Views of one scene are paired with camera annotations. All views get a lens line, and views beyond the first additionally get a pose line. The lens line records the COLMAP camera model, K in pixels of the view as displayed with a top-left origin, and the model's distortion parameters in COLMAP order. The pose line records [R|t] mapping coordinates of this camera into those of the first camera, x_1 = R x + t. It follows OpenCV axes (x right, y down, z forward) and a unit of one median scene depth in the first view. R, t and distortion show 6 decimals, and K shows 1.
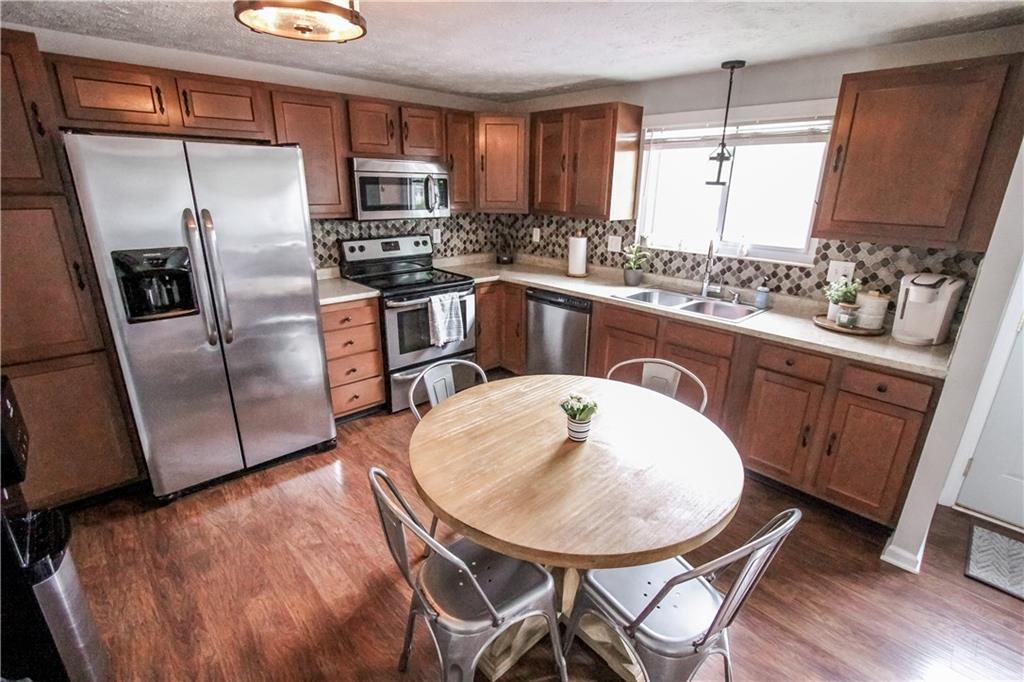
lens RADIAL K [[470.1, 0, 512.0], [0, 470.1, 341.0], [0, 0, 1]] dist [-0.015005, 0.000840]
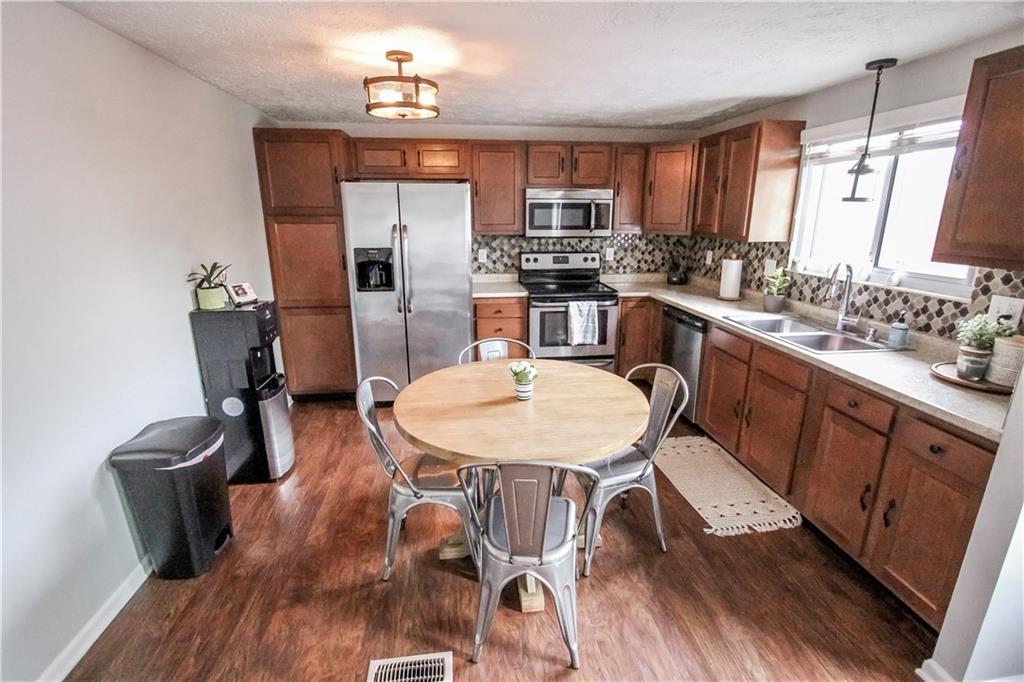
lens RADIAL K [[470.1, 0, 512.0], [0, 470.1, 341.0], [0, 0, 1]] dist [-0.015005, 0.000840]
pose [[0.806706, 0.140714, -0.573956, 0.382437], [-0.174598, 0.984632, -0.004003, 0.030302], [0.564572, 0.103440, 0.818877, -0.033487]]
